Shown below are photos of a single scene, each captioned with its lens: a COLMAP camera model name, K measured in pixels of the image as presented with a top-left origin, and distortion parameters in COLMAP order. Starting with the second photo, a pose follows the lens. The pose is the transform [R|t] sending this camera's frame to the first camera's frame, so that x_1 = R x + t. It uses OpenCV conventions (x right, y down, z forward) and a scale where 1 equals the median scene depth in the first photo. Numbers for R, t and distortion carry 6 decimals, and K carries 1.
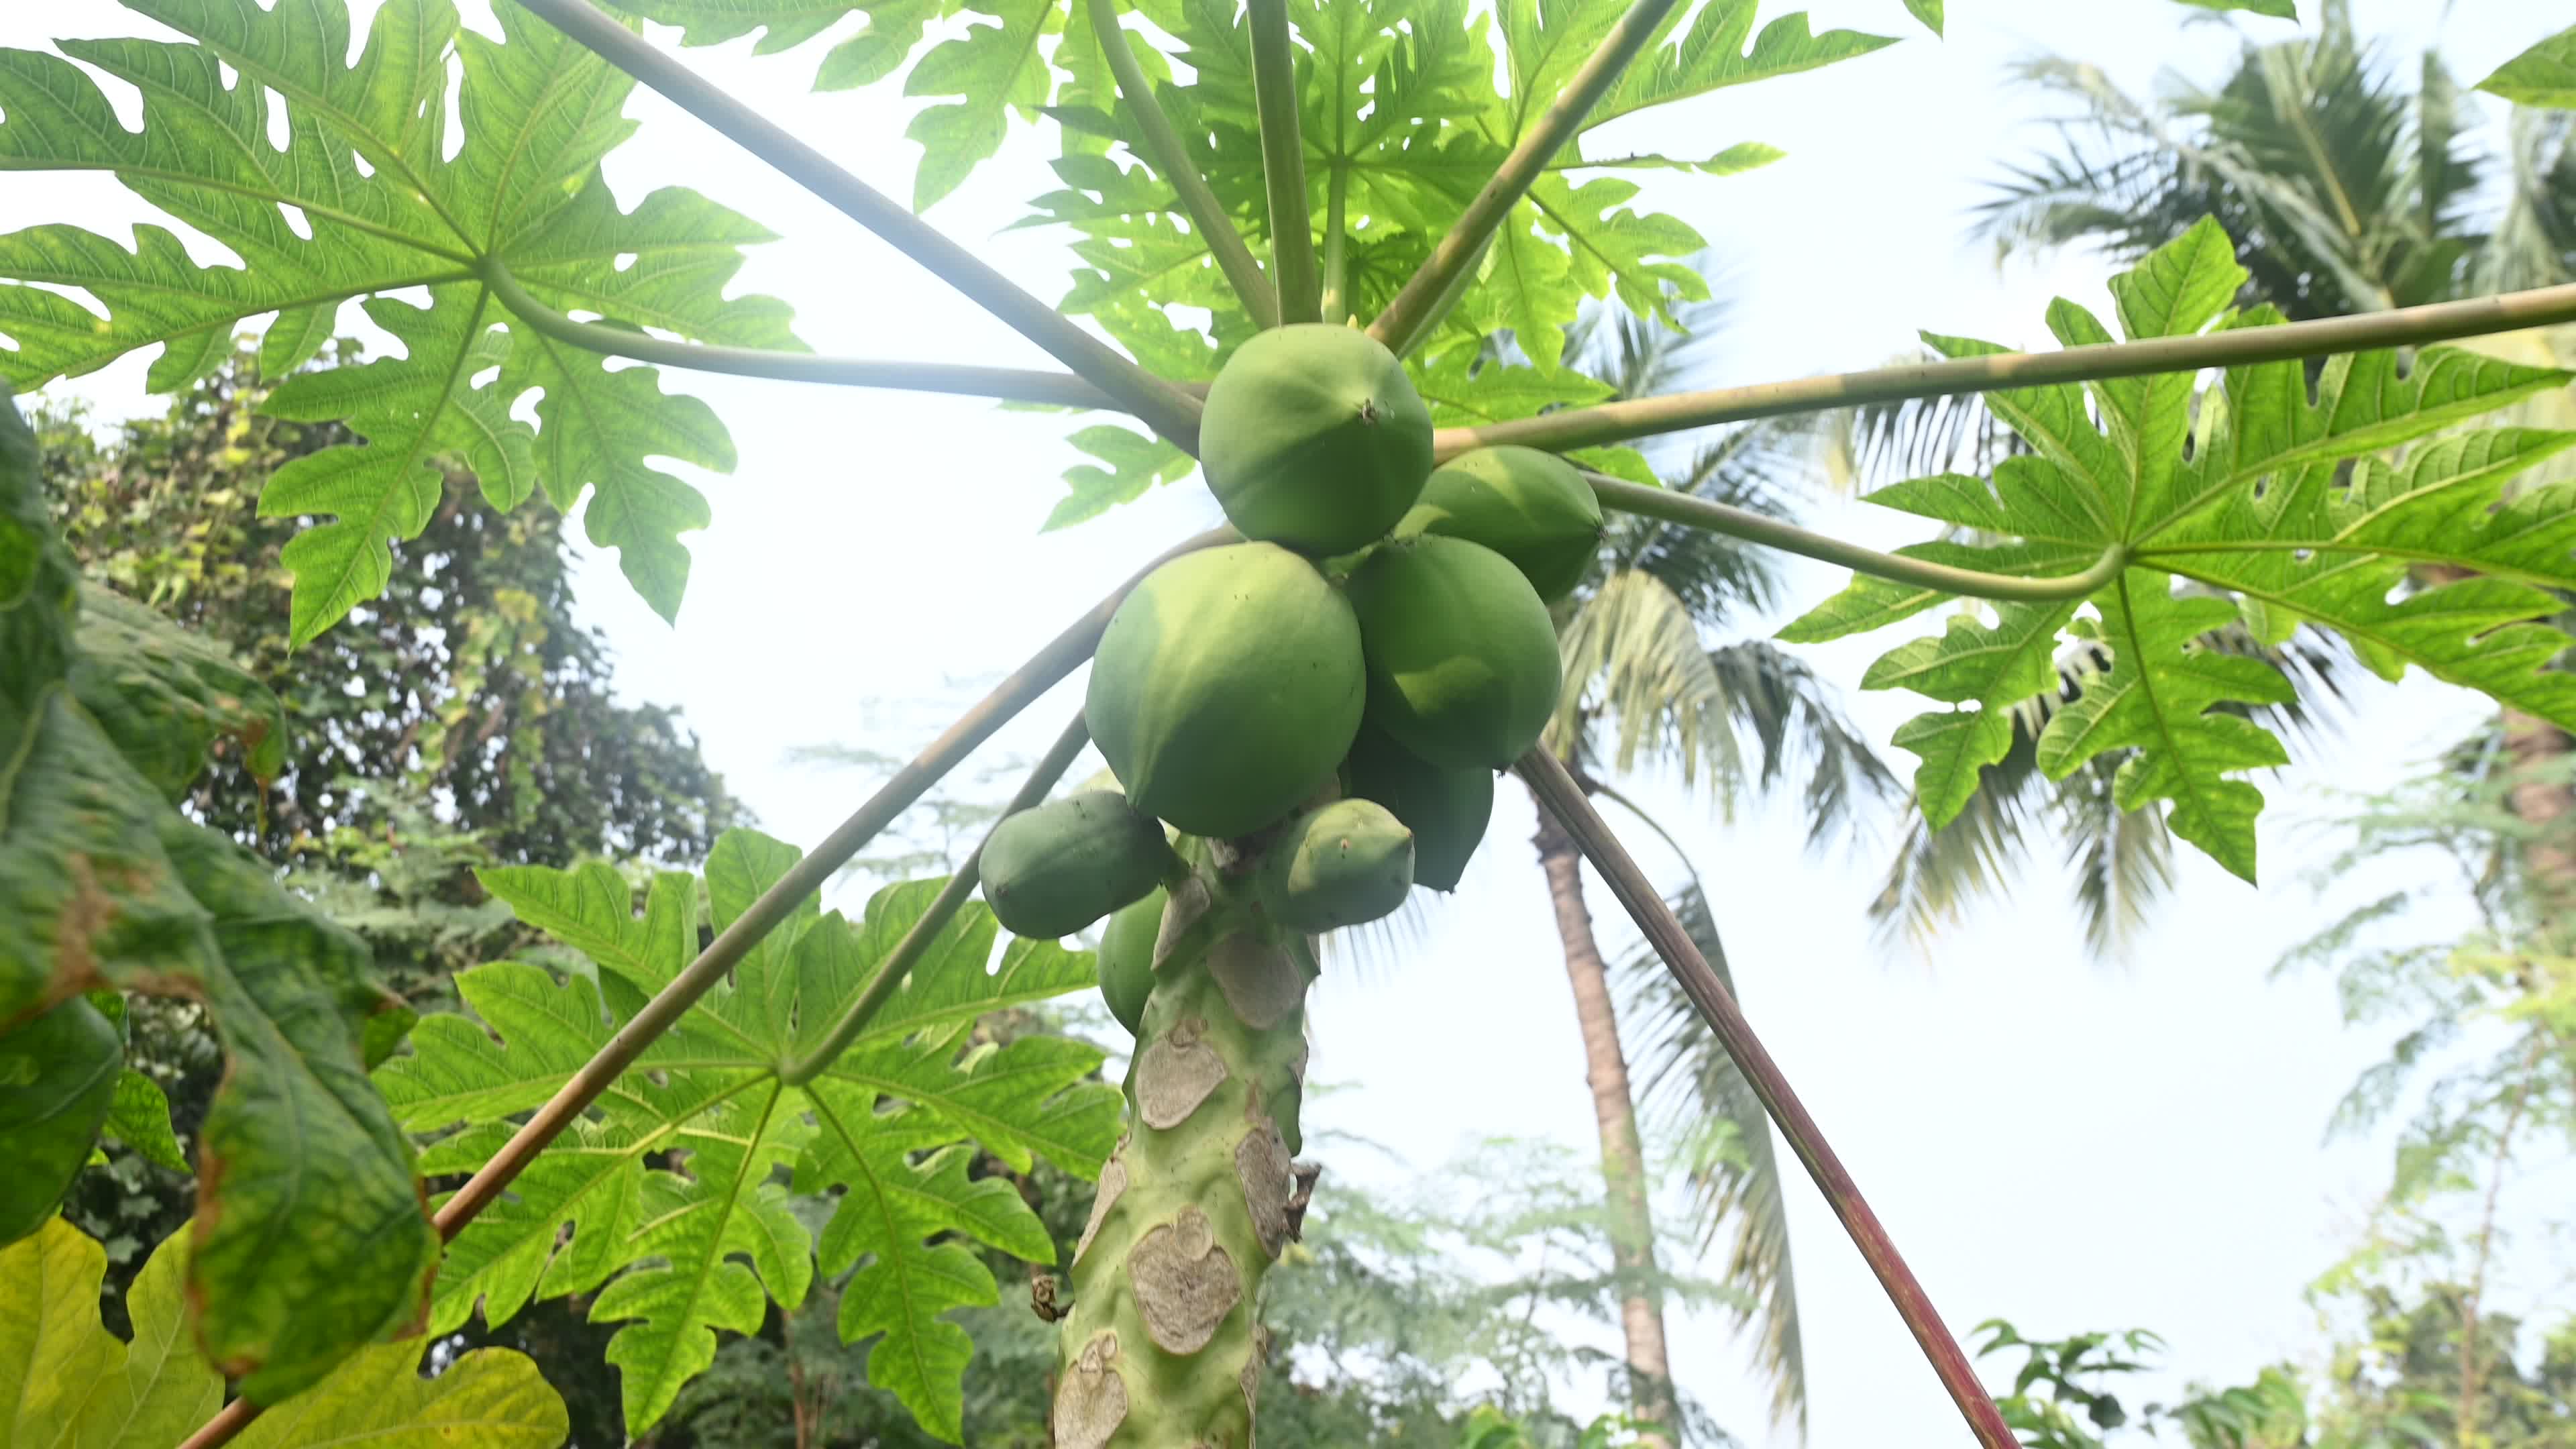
lens RADIAL K [[1970.9, 0, 1288.0], [0, 1970.9, 724.5], [0, 0, 1]] dist [-0.000775, 0.000046]
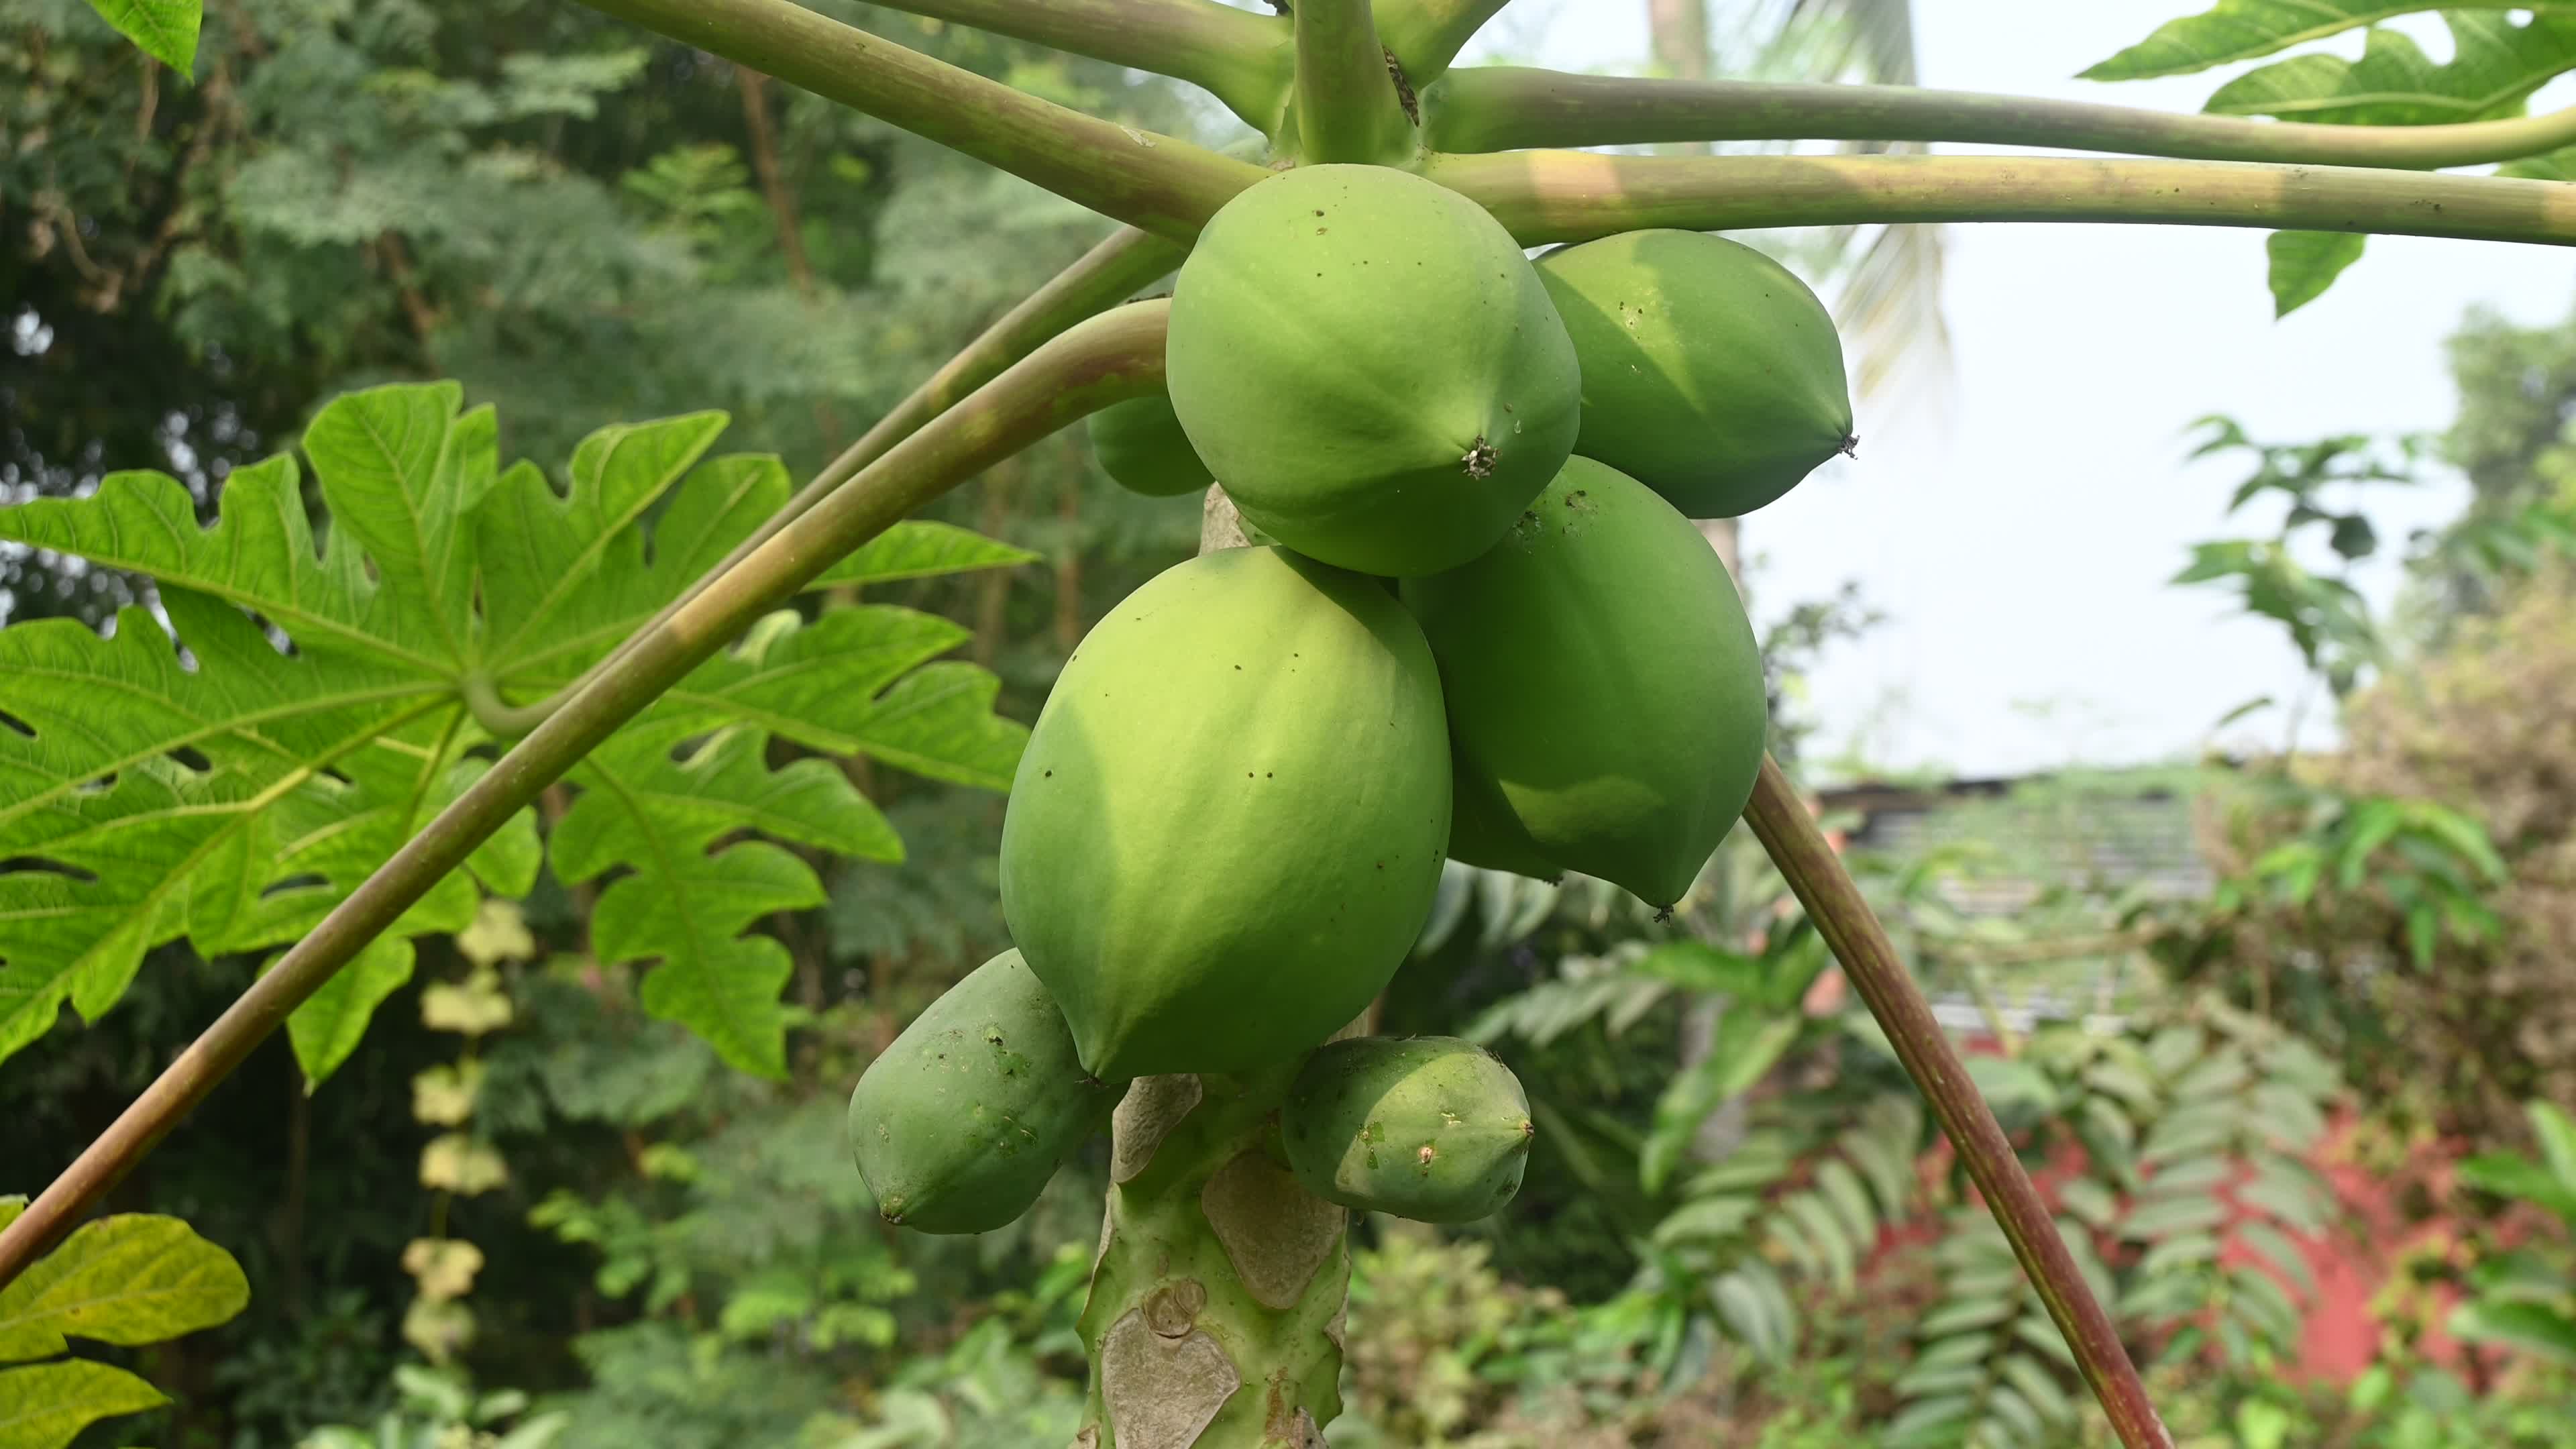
lens RADIAL K [[2998.0, 0, 1284.9], [0, 2998.0, 754.2], [0, 0, 1]] dist [0.026444, -0.018135]
pose [[0.999054, -0.018731, 0.039251, -0.028490], [-0.002113, 0.880533, 0.473981, -0.275717], [-0.043440, -0.473615, 0.879660, 0.109325]]
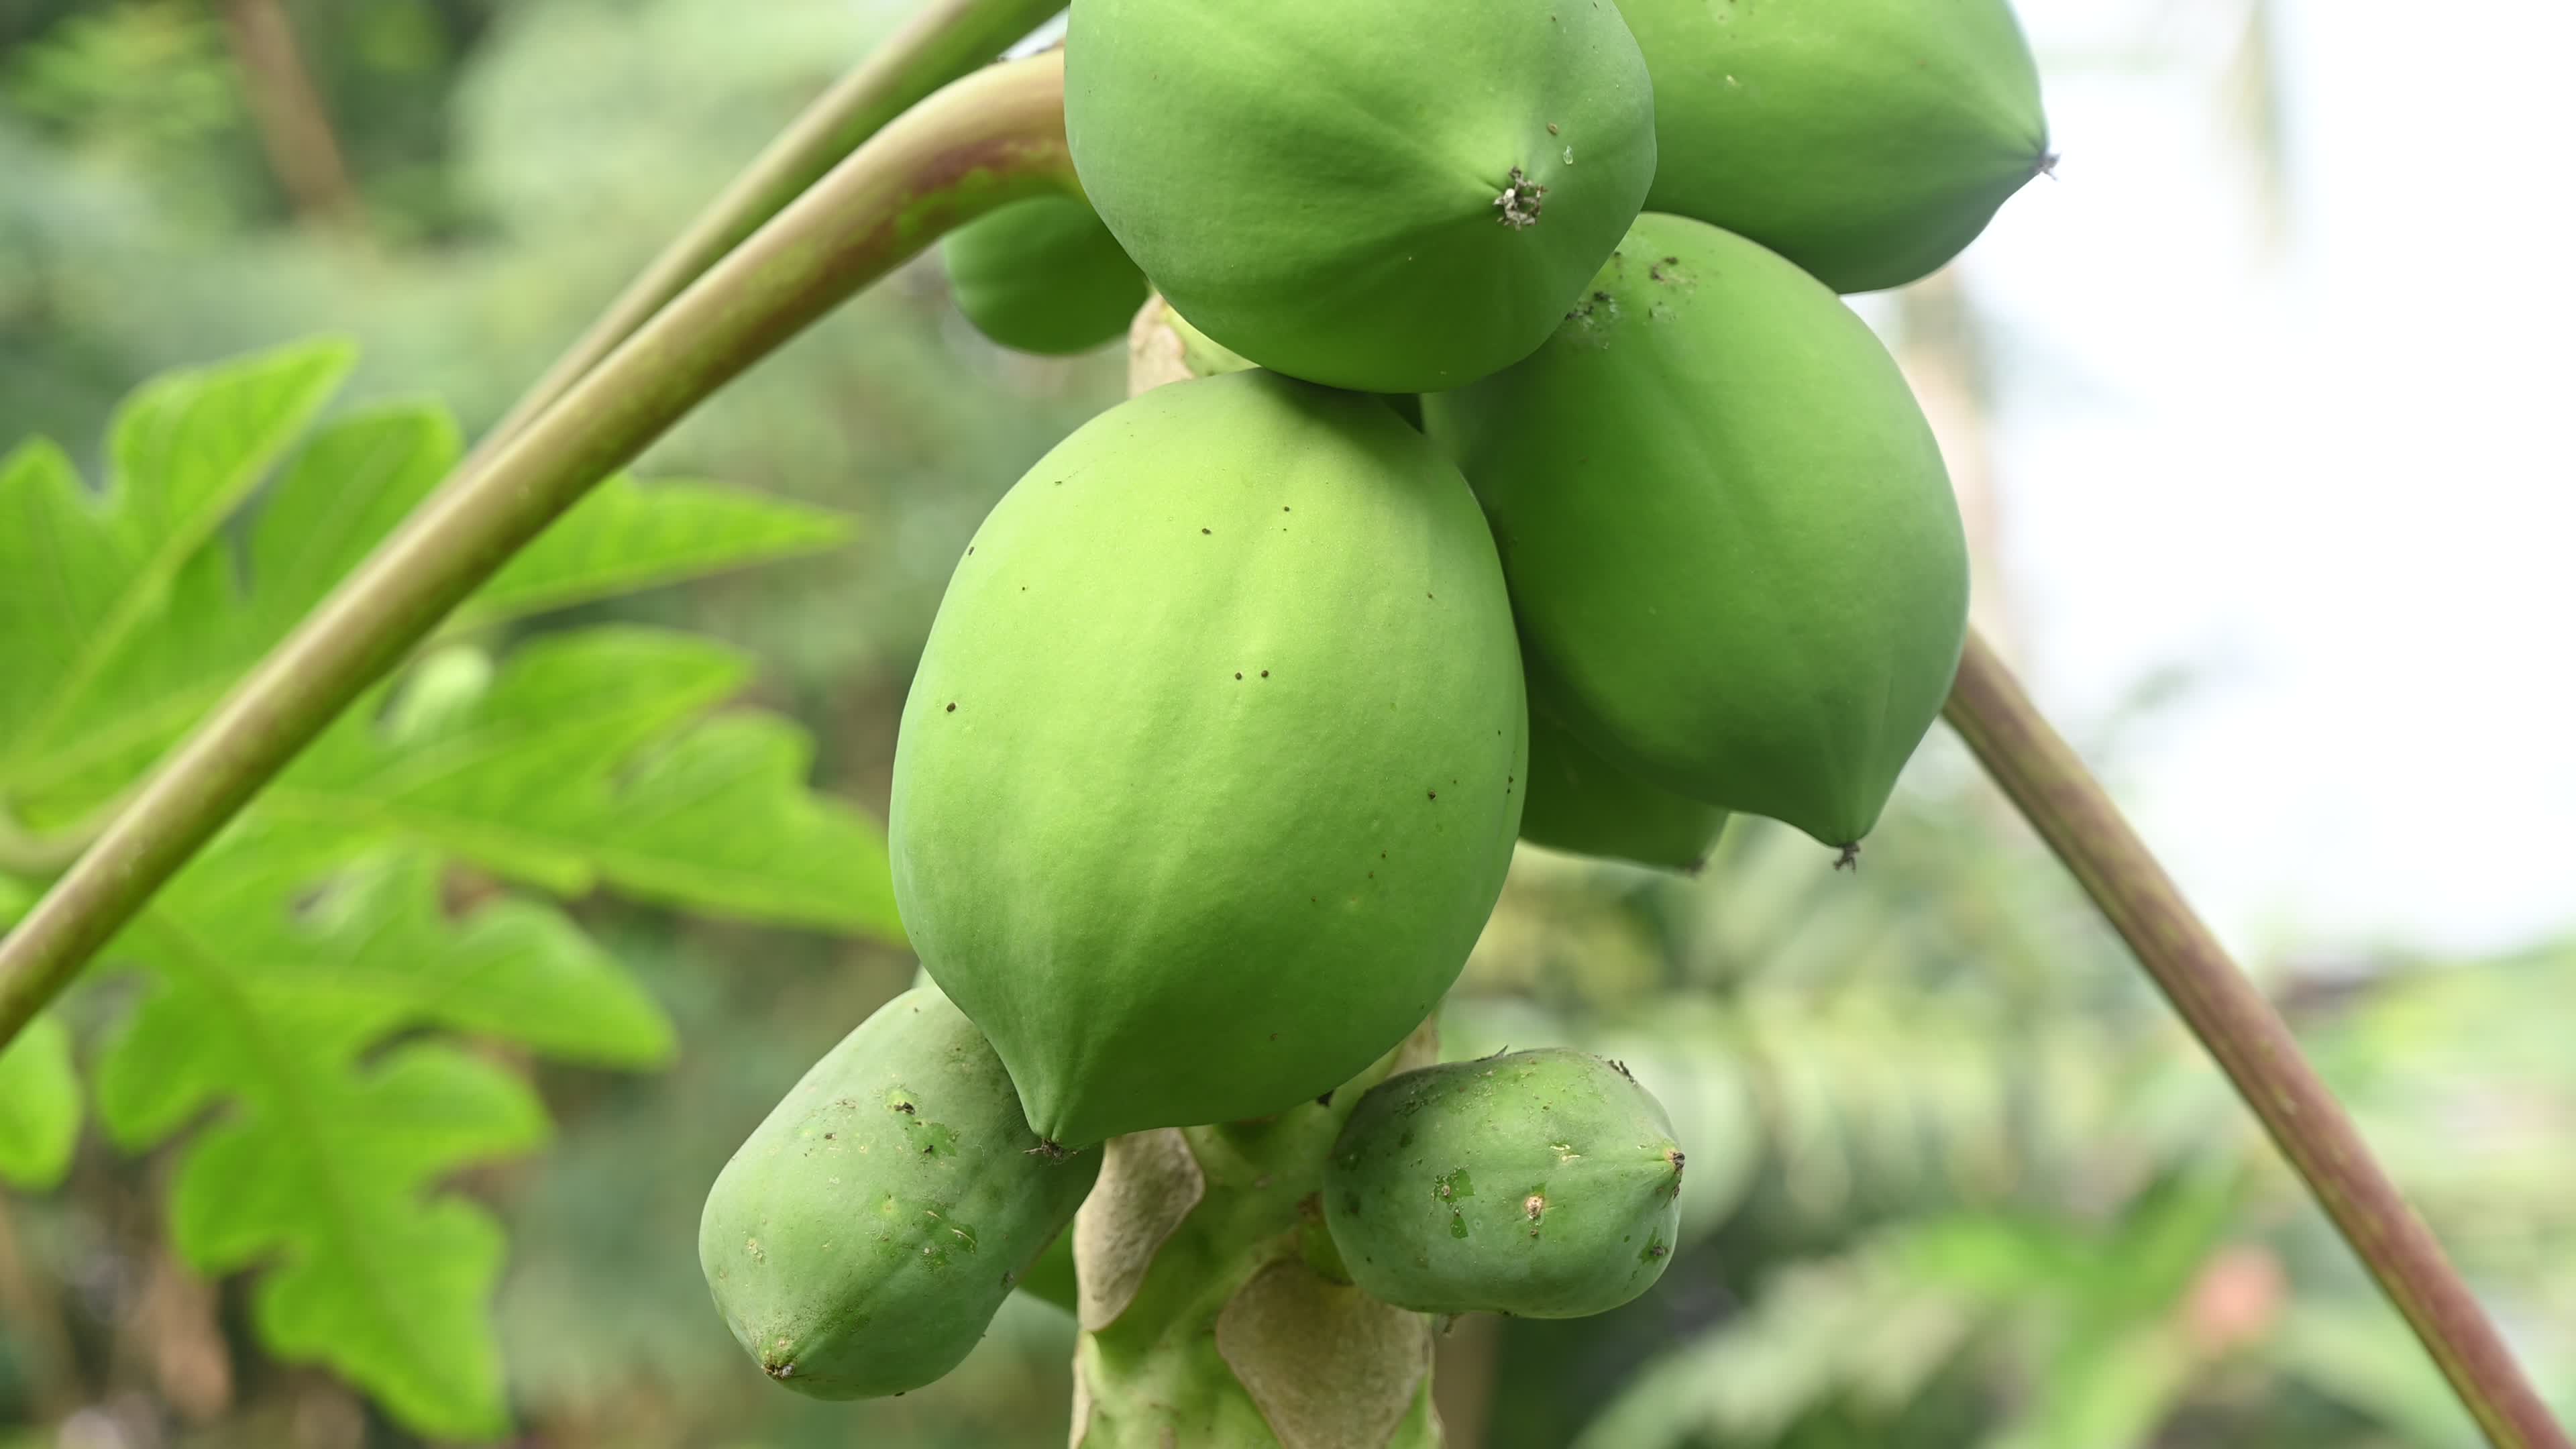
lens RADIAL K [[5449.6, 0, 1288.0], [0, 5449.6, 724.5], [0, 0, 1]] dist [0.008259, 0.650676]
pose [[0.993280, -0.103564, 0.051672, -0.042664], [0.072027, 0.902580, 0.424454, -0.303562], [-0.090597, -0.417880, 0.903974, -0.037488]]
